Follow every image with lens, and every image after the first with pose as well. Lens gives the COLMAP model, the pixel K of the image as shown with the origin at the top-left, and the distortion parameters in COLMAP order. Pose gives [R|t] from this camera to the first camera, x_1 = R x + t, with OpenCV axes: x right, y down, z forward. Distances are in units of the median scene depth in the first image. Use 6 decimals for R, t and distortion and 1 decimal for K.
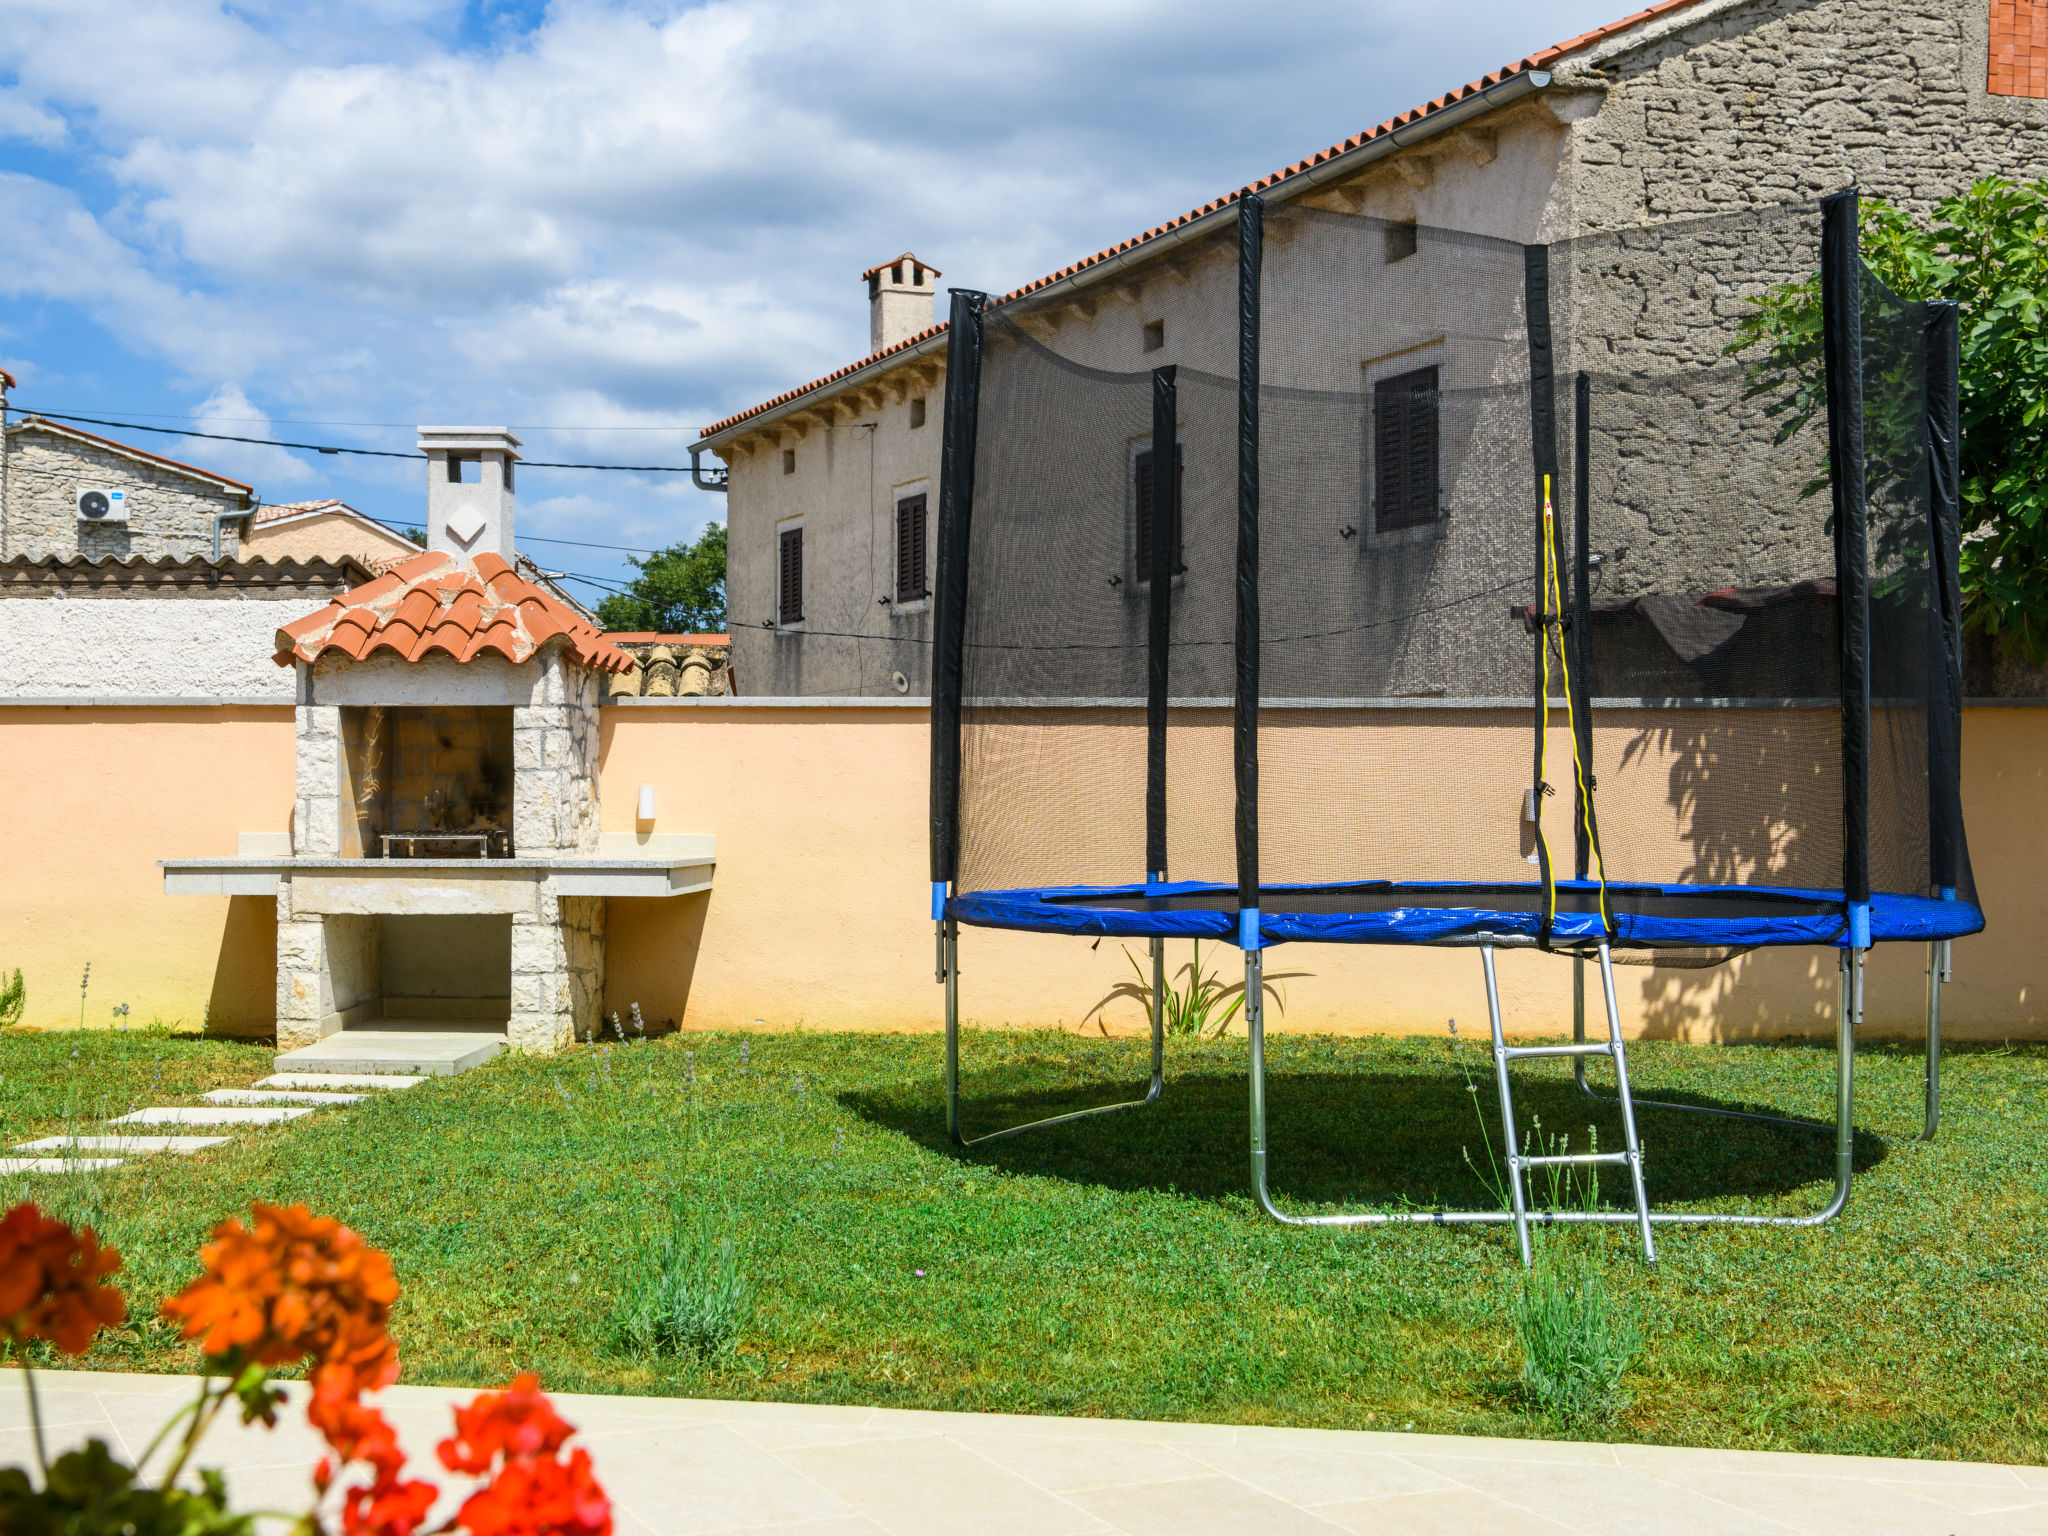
lens RADIAL K [[2418.0, 0, 1024.0], [0, 2418.0, 768.0], [0, 0, 1]] dist [0.014061, 0.009776]
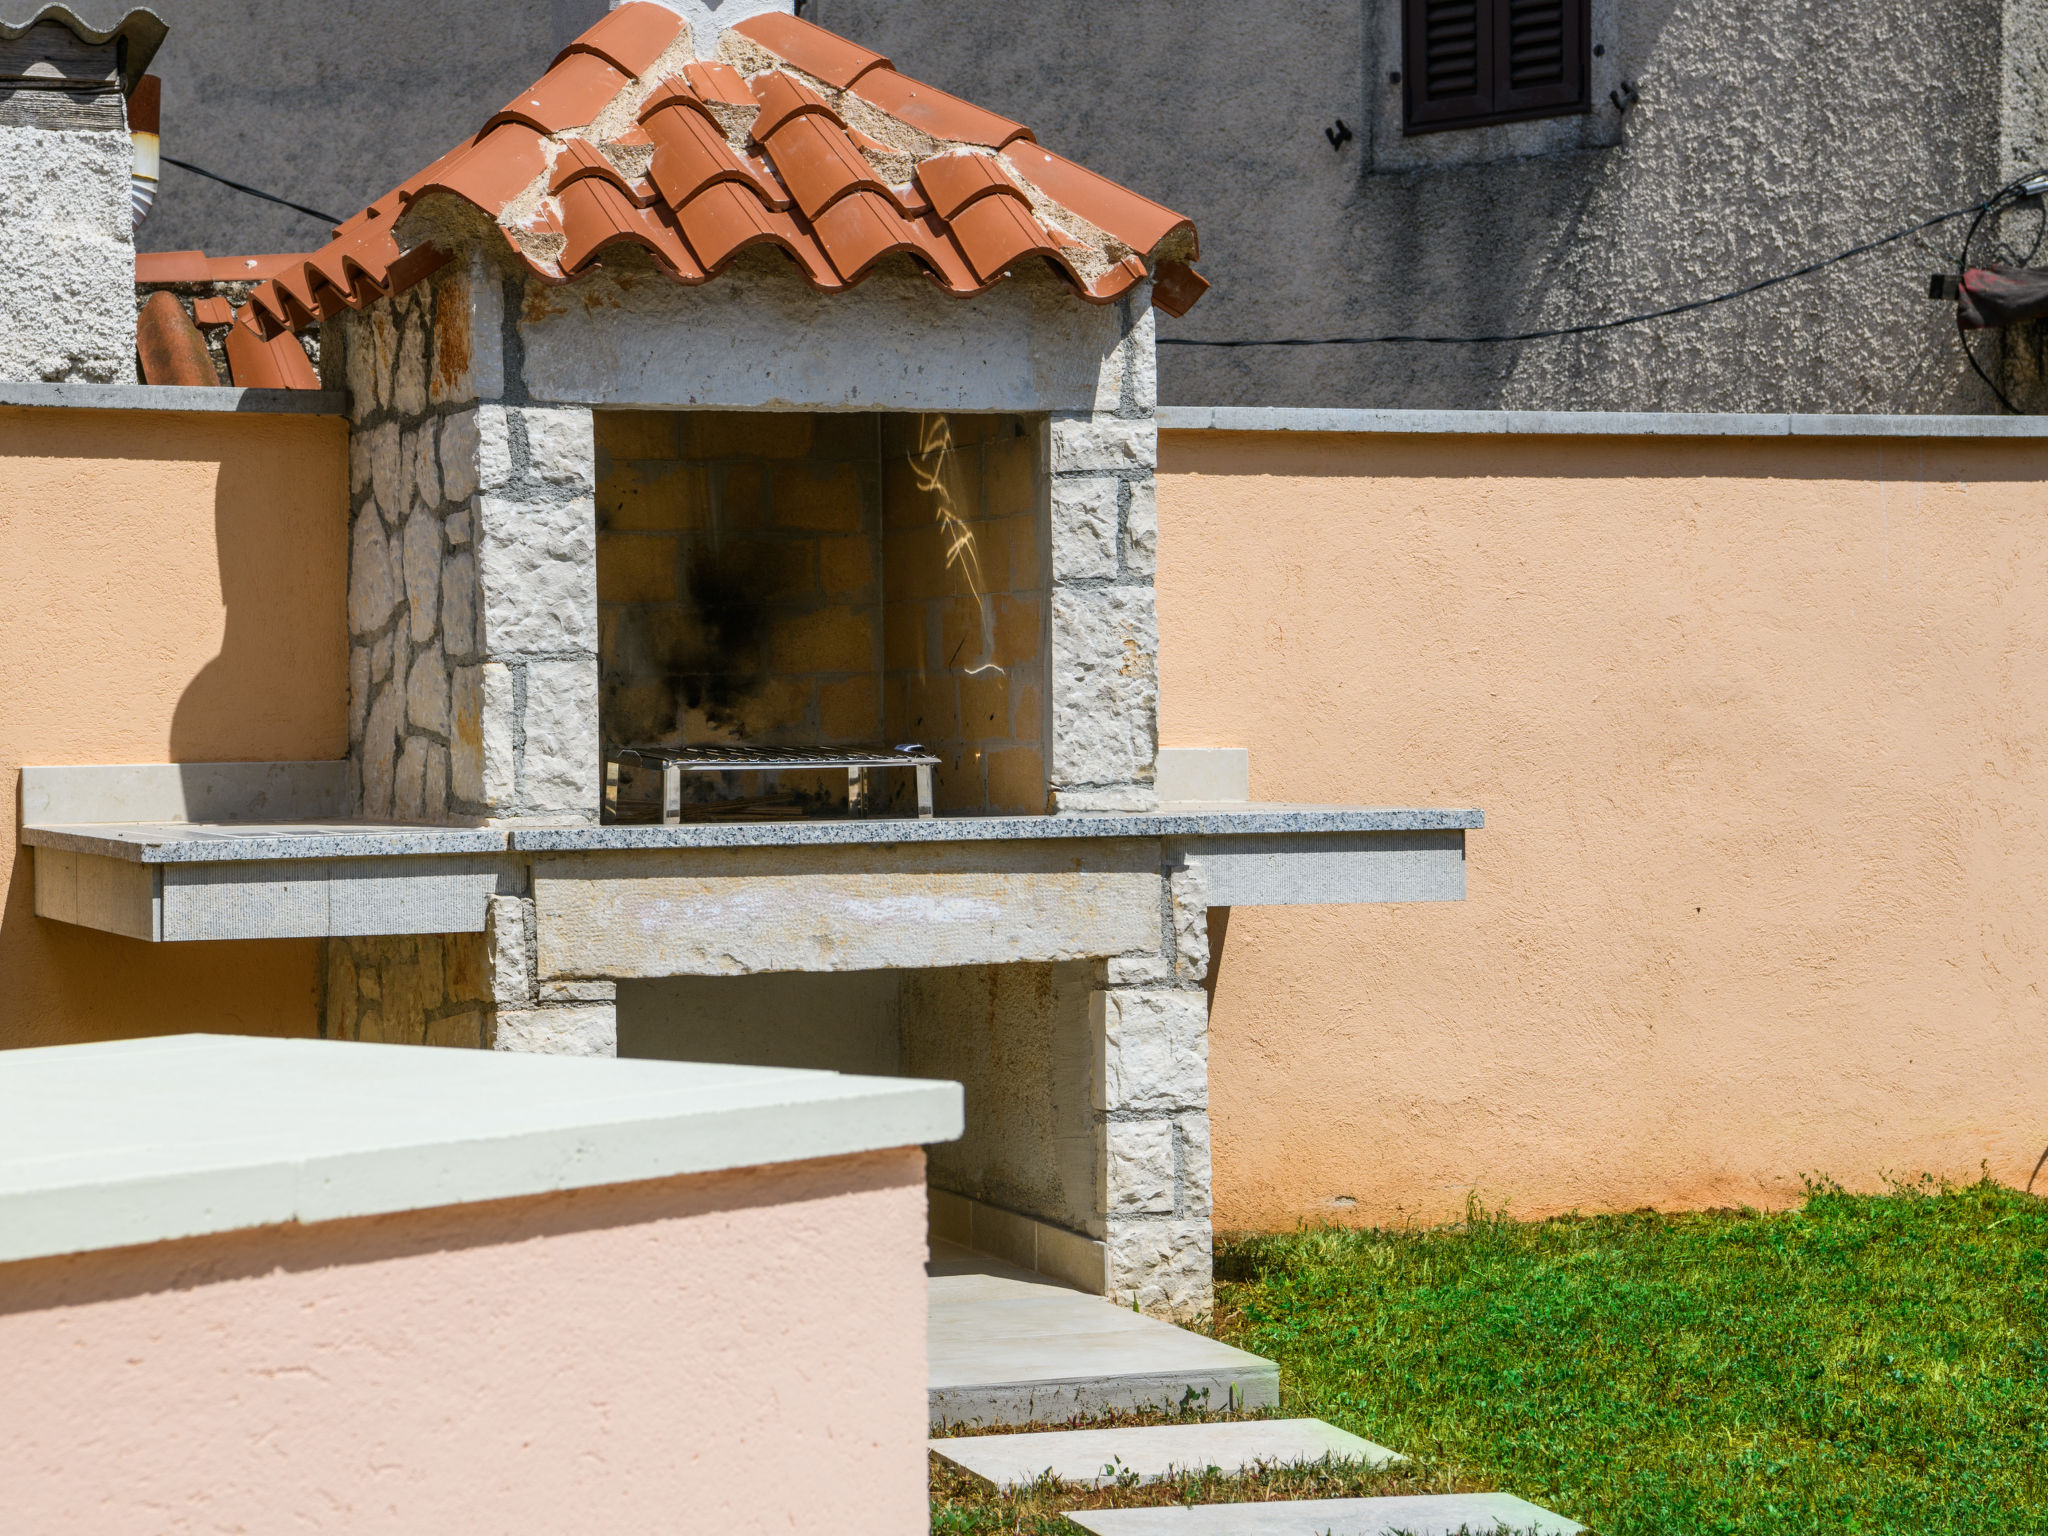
lens RADIAL K [[4202.8, 0, 1024.0], [0, 4202.8, 768.0], [0, 0, 1]] dist [0.292547, -0.161295]
pose [[0.920100, -0.019121, 0.391216, -0.474200], [0.007836, 0.999506, 0.030422, 0.009875], [-0.391605, -0.024926, 0.919796, 0.391979]]
